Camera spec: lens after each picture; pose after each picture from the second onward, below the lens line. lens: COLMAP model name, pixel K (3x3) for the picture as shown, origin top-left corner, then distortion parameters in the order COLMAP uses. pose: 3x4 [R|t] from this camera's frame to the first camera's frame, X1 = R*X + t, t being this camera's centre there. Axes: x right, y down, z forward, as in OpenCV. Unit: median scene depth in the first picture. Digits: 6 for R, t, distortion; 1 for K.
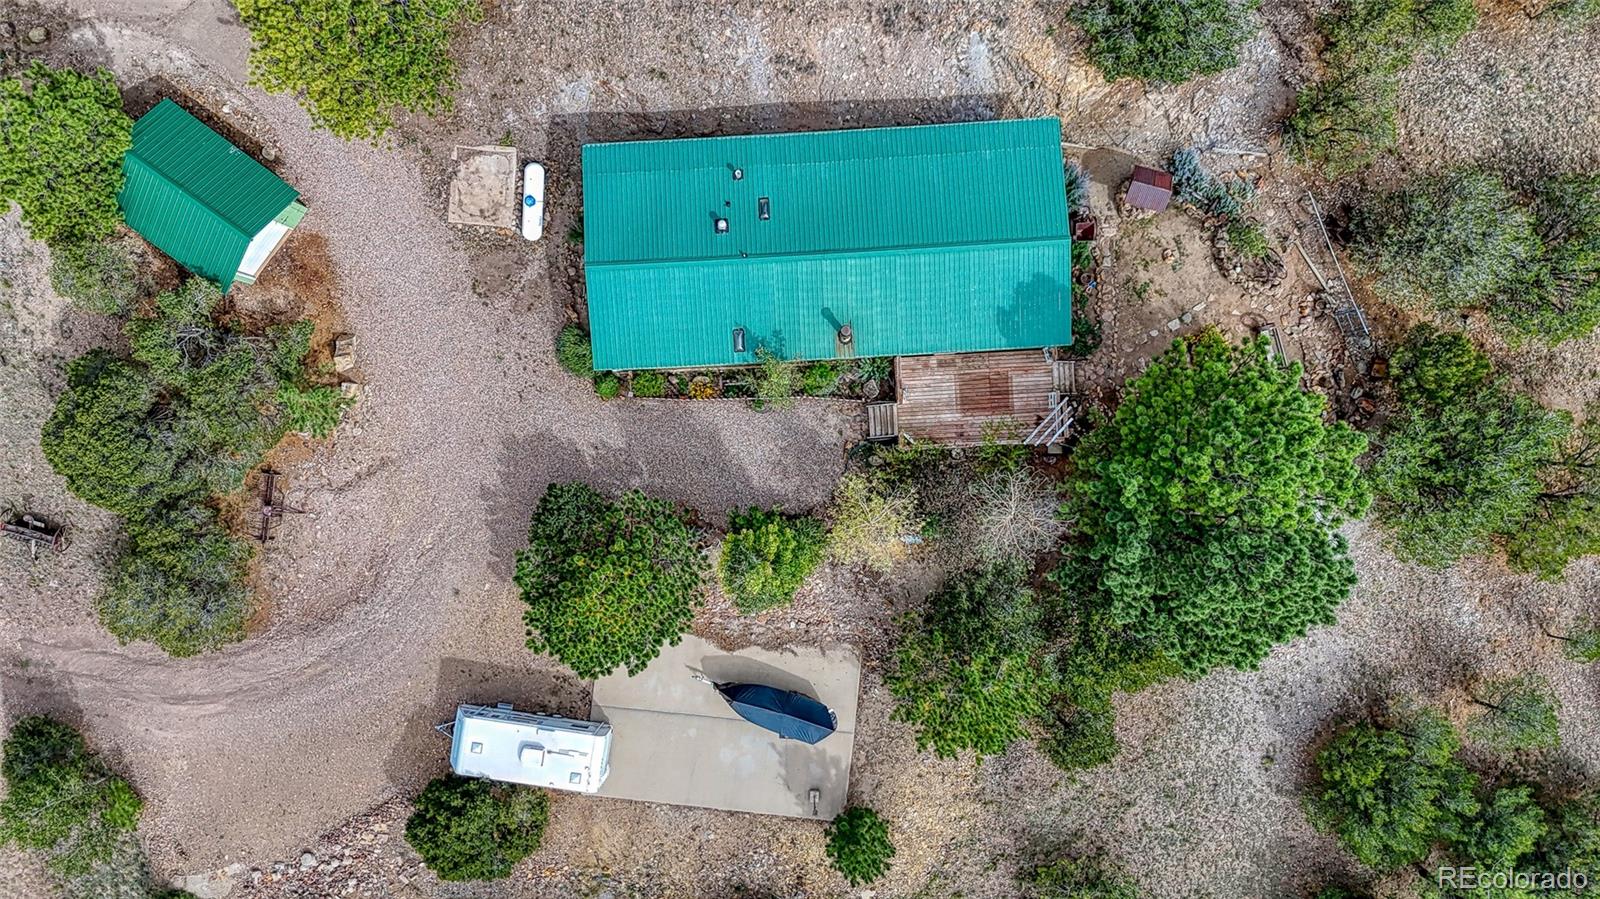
lens RADIAL K [[1178.2, 0, 803.6], [0, 1178.2, 461.8], [0, 0, 1]] dist [0.063123, -0.056623]
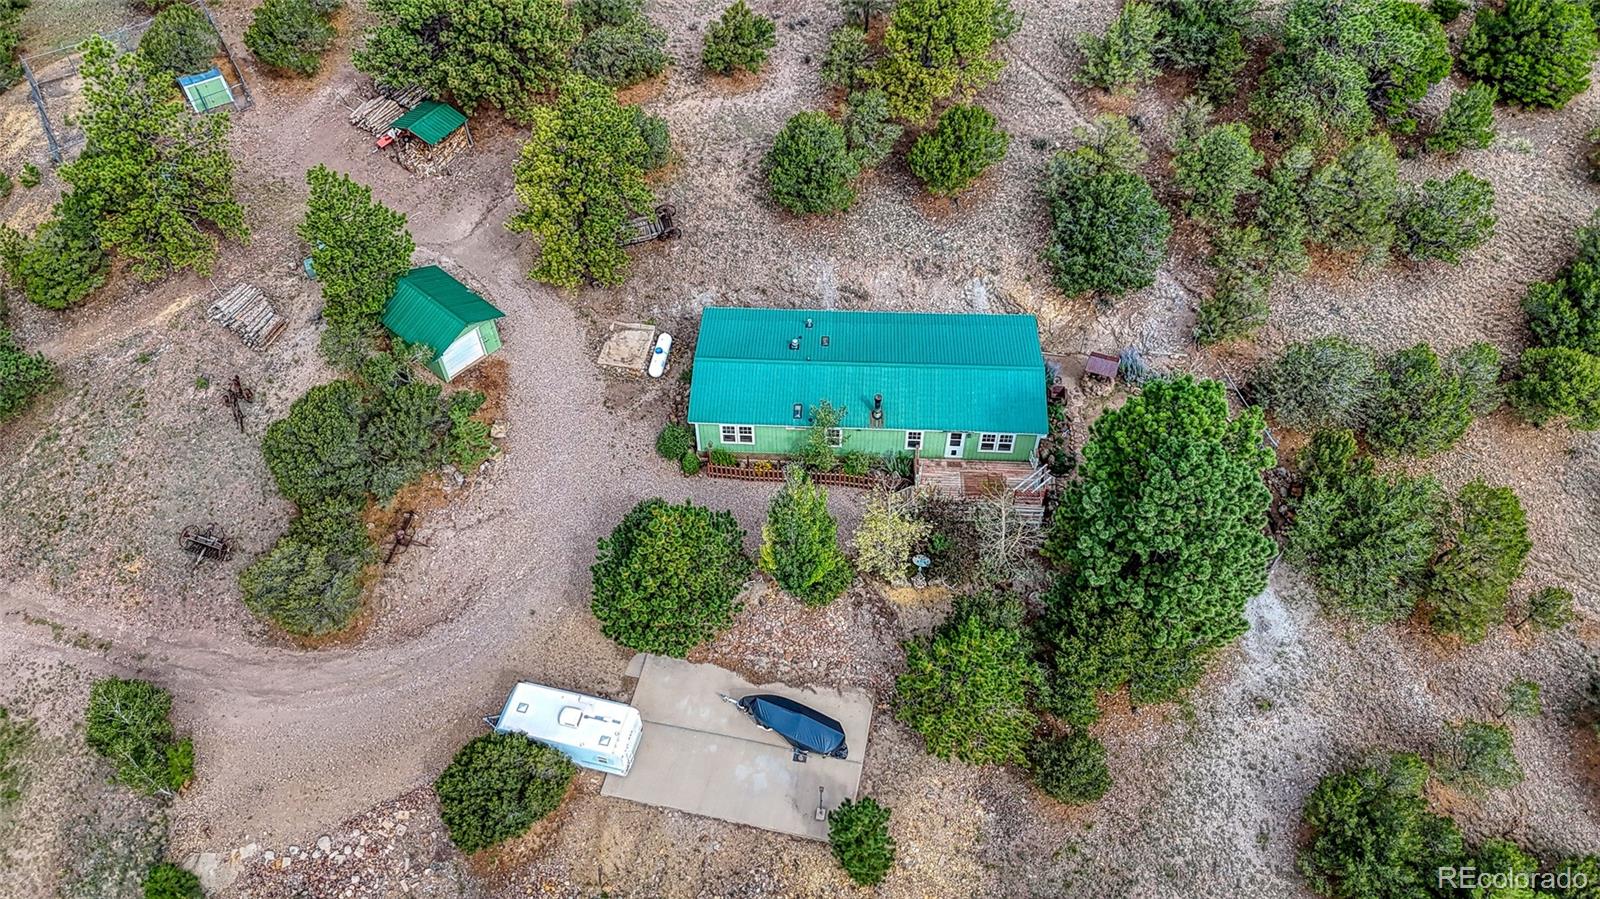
lens RADIAL K [[1178.2, 0, 802.8], [0, 1178.2, 447.3], [0, 0, 1]] dist [0.063123, -0.056623]
pose [[0.994939, 0.077638, -0.063782, 0.035396], [-0.100474, 0.773906, -0.625280, 0.695542], [0.000816, 0.628524, 0.777790, -0.013349]]
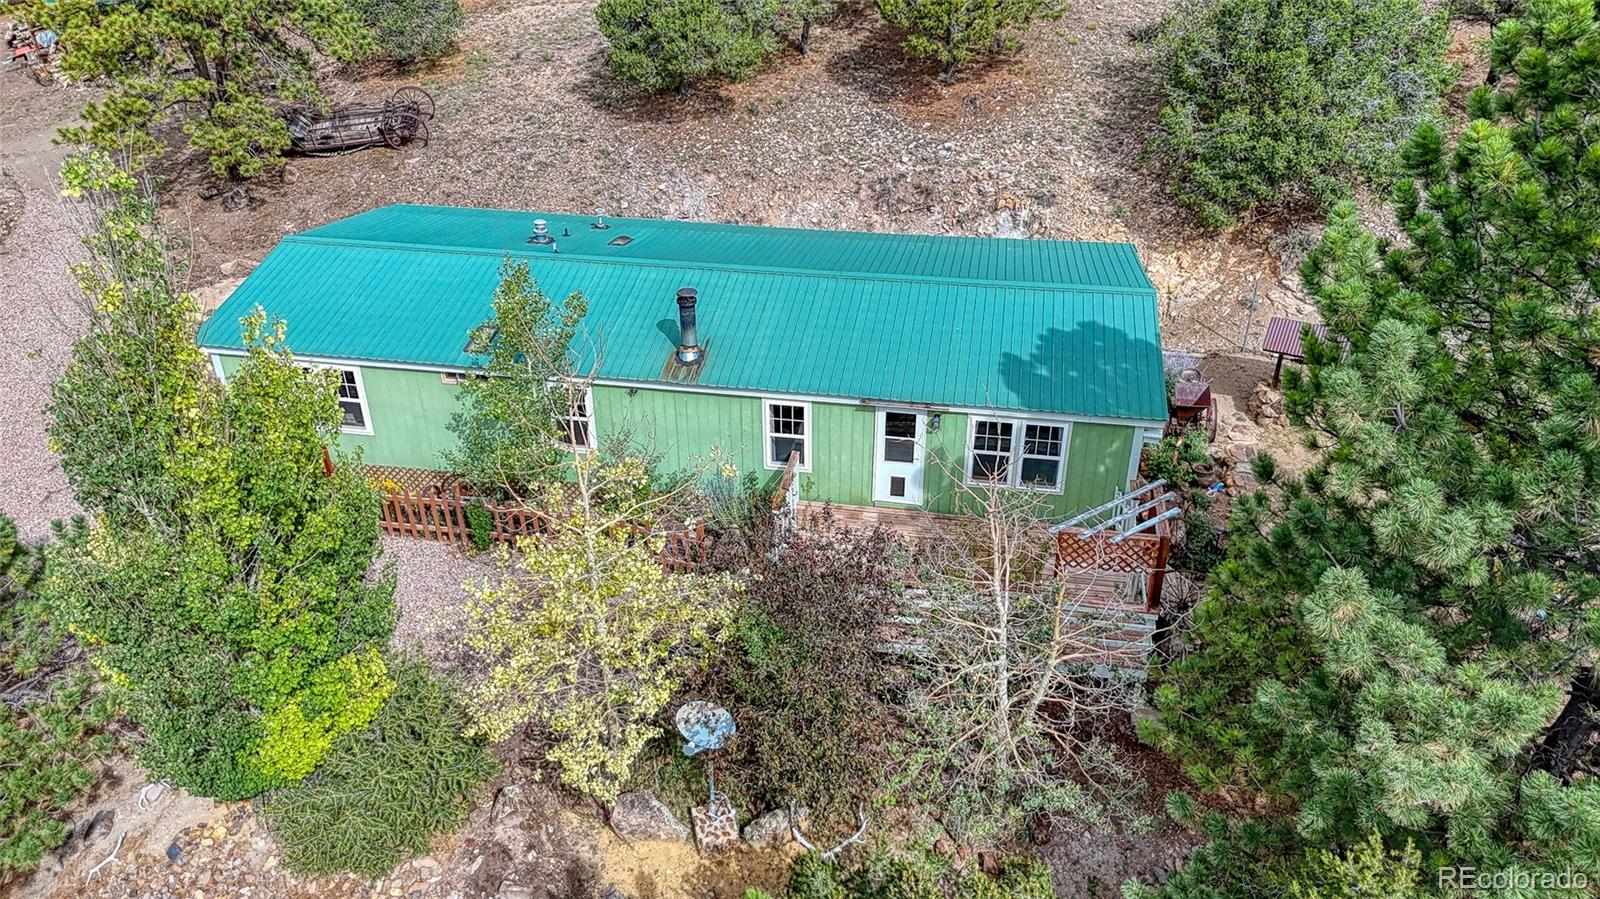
lens RADIAL K [[1178.2, 0, 809.3], [0, 1178.2, 437.5], [0, 0, 1]] dist [0.063123, -0.056623]
pose [[0.976527, 0.113458, -0.183093, 0.161253], [-0.215374, 0.502038, -0.837599, 0.280003], [-0.003112, 0.857371, 0.514689, 0.708436]]
